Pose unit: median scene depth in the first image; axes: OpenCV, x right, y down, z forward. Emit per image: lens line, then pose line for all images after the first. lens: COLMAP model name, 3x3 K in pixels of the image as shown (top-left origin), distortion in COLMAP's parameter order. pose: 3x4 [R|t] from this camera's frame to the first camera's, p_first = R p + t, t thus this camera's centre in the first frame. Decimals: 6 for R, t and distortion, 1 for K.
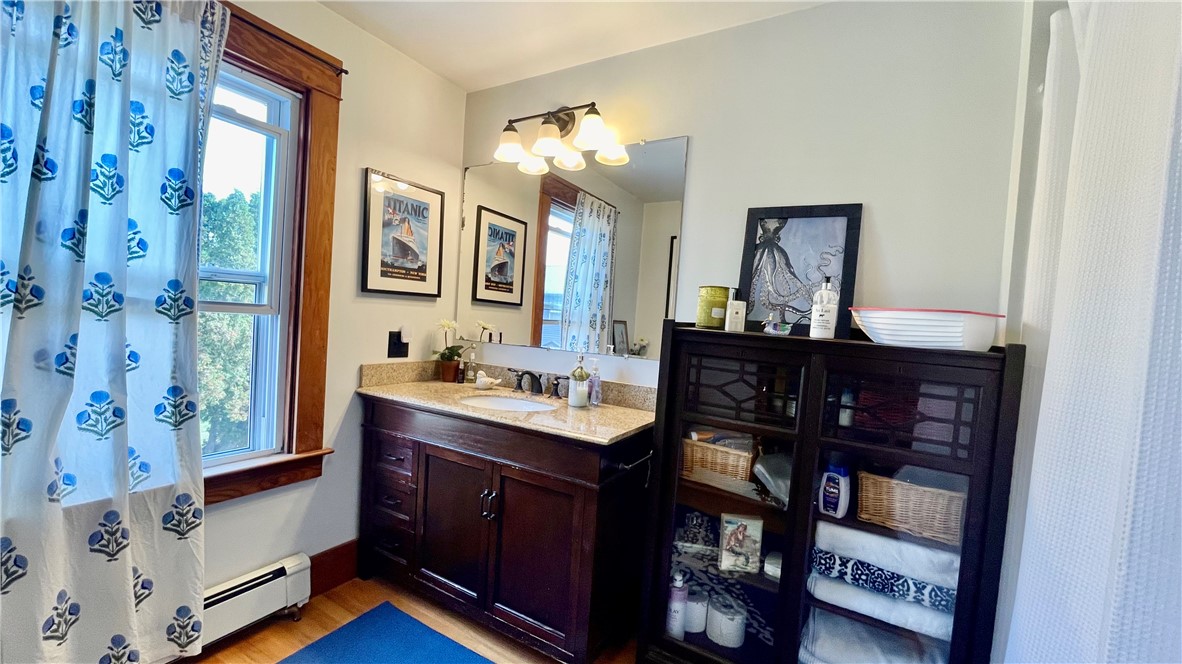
lens RADIAL K [[477.5, 0, 585.9], [0, 477.5, 337.0], [0, 0, 1]] dist [-0.016098, 0.006873]
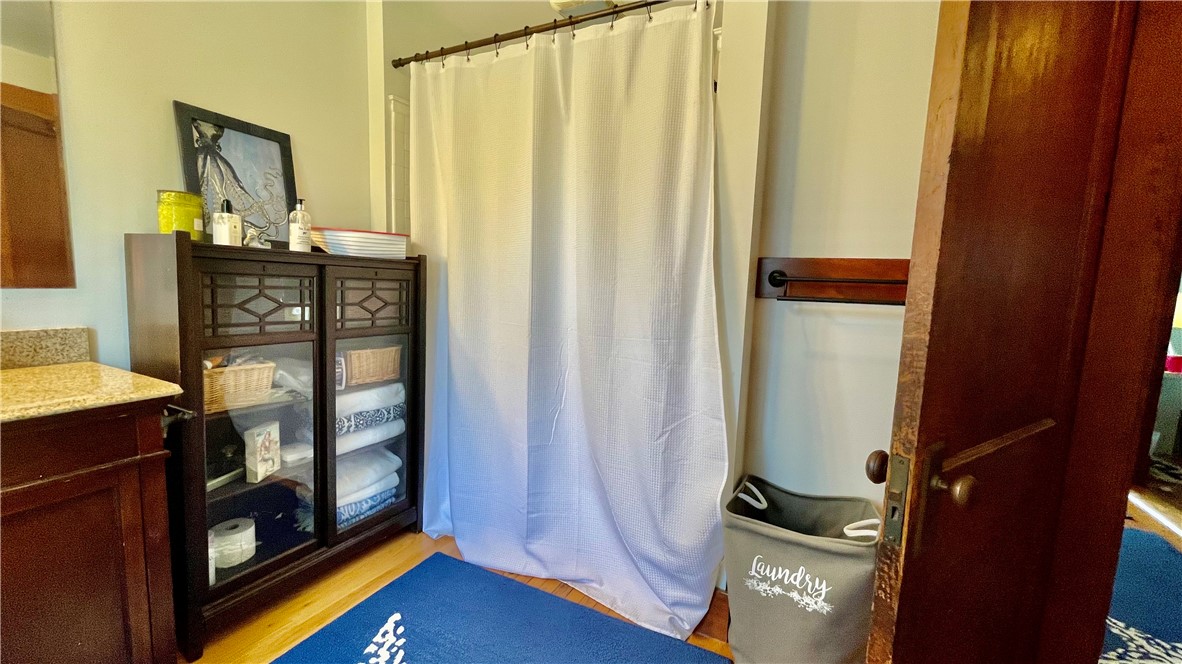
lens RADIAL K [[477.5, 0, 585.9], [0, 477.5, 337.0], [0, 0, 1]] dist [-0.016098, 0.006873]
pose [[-0.047149, -0.185076, 0.981593, -0.700436], [-0.002965, 0.982707, 0.185143, -0.011439], [-0.998883, 0.005819, -0.046882, 0.338180]]
